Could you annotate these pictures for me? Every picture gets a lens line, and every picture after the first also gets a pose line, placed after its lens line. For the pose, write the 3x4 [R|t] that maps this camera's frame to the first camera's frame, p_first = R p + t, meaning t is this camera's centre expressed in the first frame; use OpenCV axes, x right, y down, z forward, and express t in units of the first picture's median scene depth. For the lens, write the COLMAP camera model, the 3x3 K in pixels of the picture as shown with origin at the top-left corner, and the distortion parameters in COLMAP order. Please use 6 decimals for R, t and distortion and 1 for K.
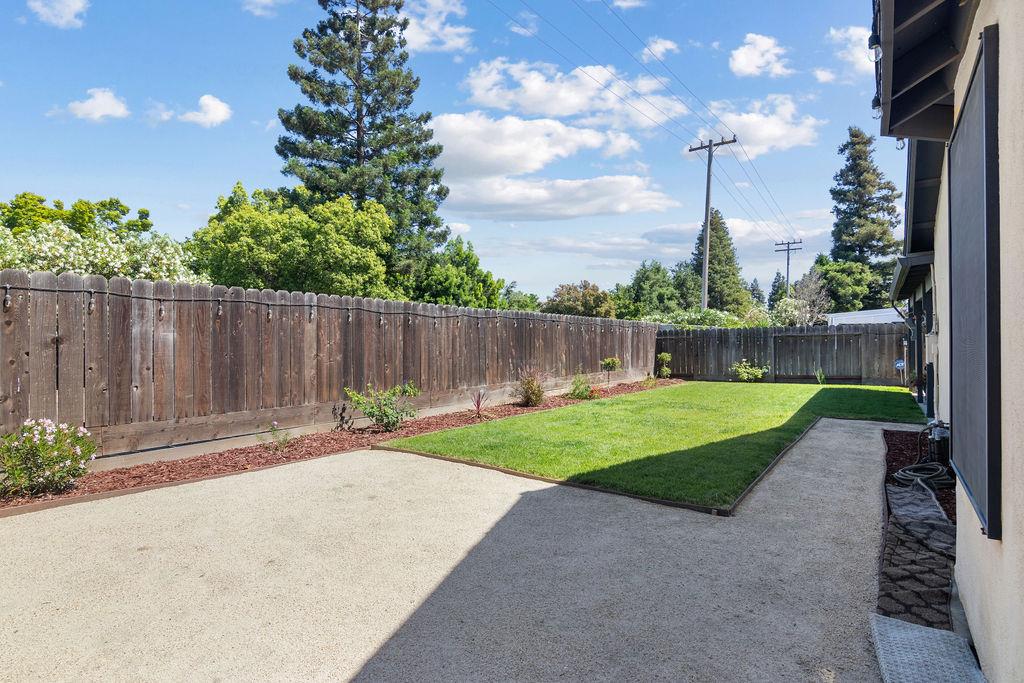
lens RADIAL K [[522.9, 0, 523.7], [0, 522.9, 343.4], [0, 0, 1]] dist [0.000177, -0.000137]
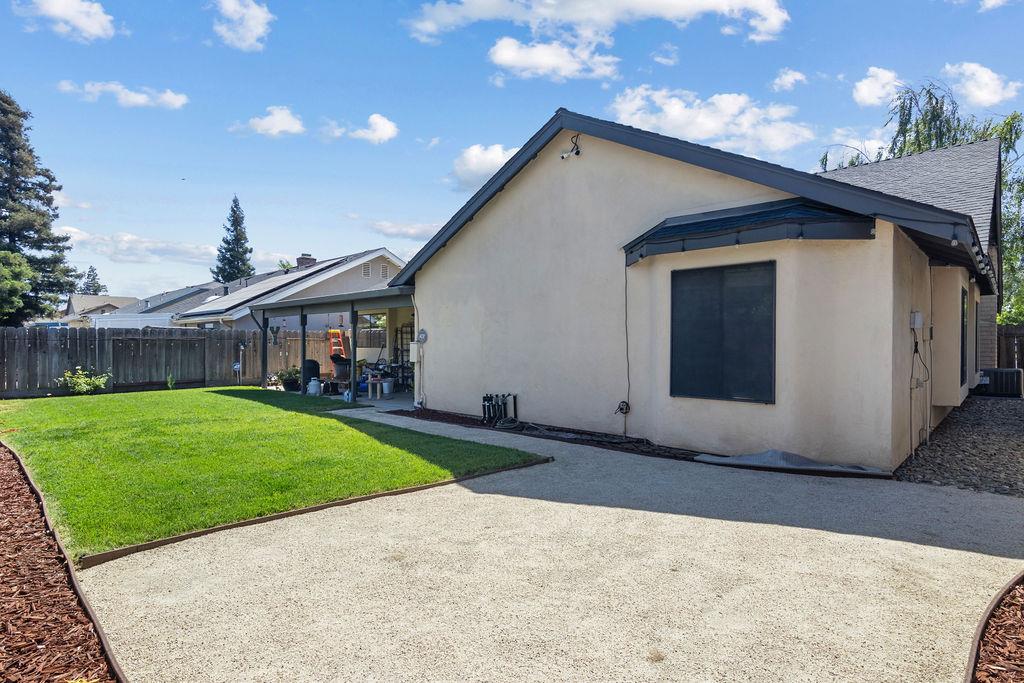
lens RADIAL K [[522.9, 0, 518.8], [0, 522.9, 344.8], [0, 0, 1]] dist [0.000177, -0.000137]
pose [[0.147465, 0.008185, 0.989033, -0.265893], [-0.002214, 0.999966, -0.007946, 0.001112], [-0.989065, -0.001018, 0.147478, 0.203363]]
